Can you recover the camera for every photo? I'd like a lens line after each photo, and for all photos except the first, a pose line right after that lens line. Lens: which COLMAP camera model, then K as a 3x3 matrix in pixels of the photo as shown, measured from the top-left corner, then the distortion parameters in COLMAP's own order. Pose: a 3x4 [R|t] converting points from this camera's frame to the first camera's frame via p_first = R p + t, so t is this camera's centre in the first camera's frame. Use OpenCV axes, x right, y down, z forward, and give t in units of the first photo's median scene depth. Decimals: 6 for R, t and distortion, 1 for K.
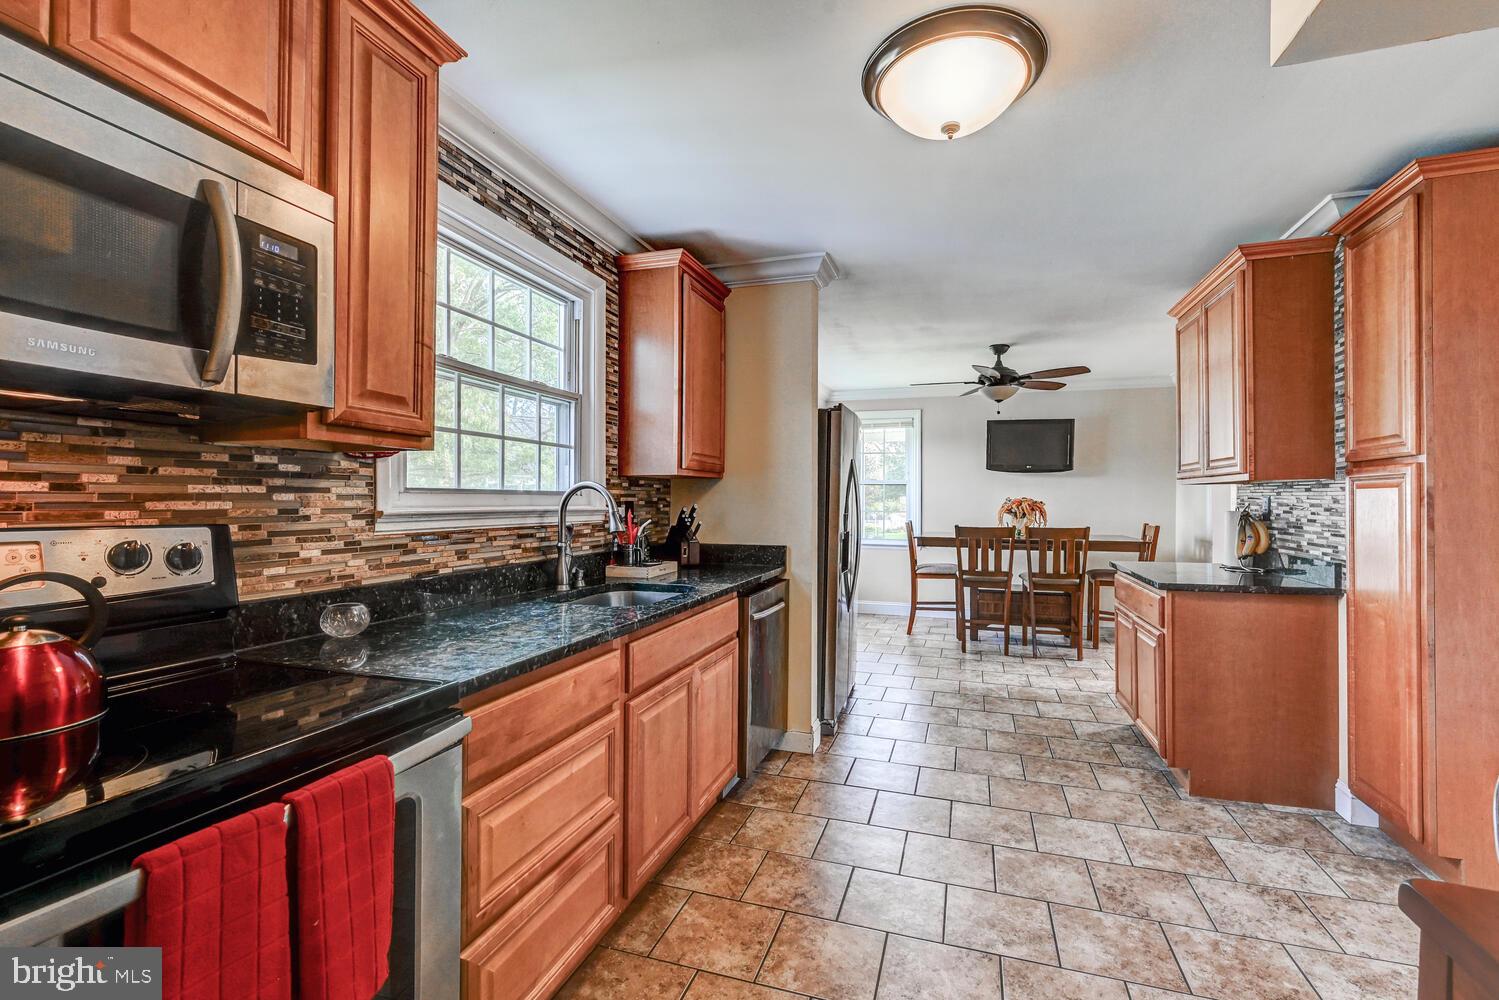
lens RADIAL K [[638.1, 0, 756.2], [0, 638.1, 495.2], [0, 0, 1]] dist [0.009448, -0.000562]
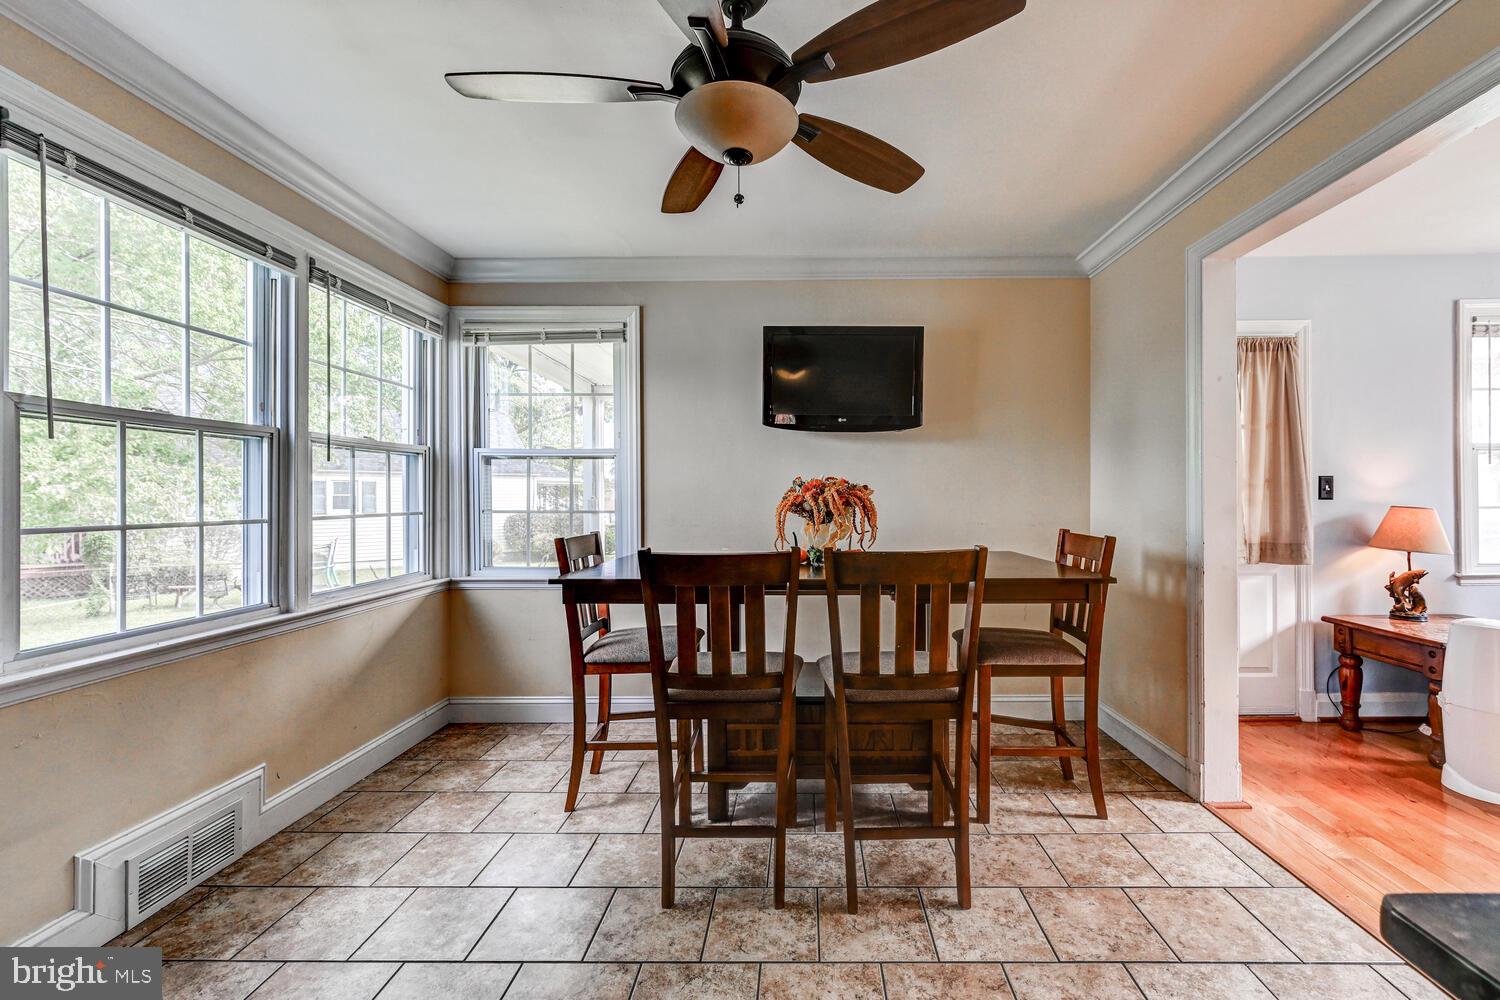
lens RADIAL K [[638.5, 0, 764.1], [0, 638.5, 499.3], [0, 0, 1]] dist [0.009448, -0.000562]
pose [[0.966632, -0.011174, 0.255926, 0.648125], [0.009972, 0.999932, 0.005995, 0.040431], [-0.255975, -0.003243, 0.966678, 1.440652]]
